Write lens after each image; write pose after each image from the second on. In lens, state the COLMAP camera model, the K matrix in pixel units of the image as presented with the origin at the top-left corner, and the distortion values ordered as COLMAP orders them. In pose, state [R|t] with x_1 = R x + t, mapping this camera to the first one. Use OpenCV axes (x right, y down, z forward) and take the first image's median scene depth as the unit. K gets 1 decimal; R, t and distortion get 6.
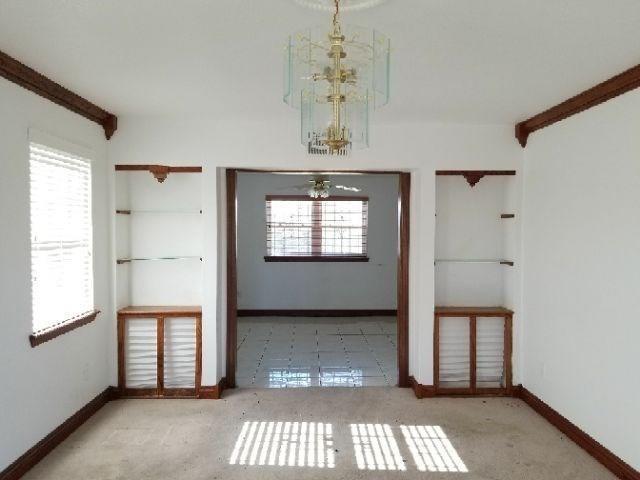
lens RADIAL K [[496.3, 0, 320.0], [0, 496.3, 240.0], [0, 0, 1]] dist [-0.011825, -0.002337]
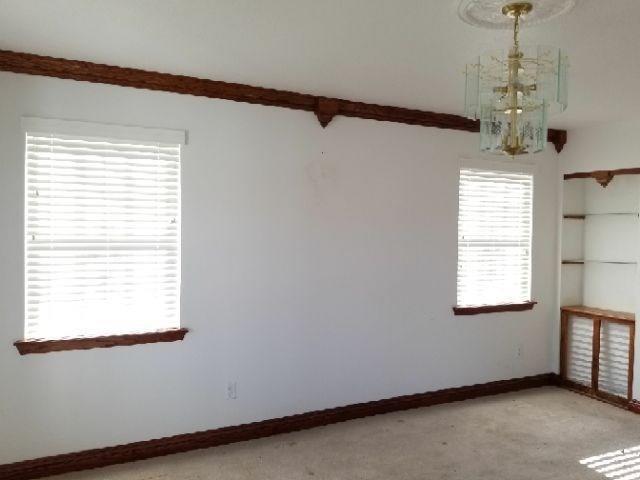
lens RADIAL K [[489.3, 0, 320.0], [0, 489.3, 240.0], [0, 0, 1]] dist [0.005447, 0.004031]
pose [[0.420479, 0.030290, -0.906797, 0.353141], [-0.037354, 0.999173, 0.016054, -0.002244], [0.906533, 0.027122, 0.421263, 0.050344]]
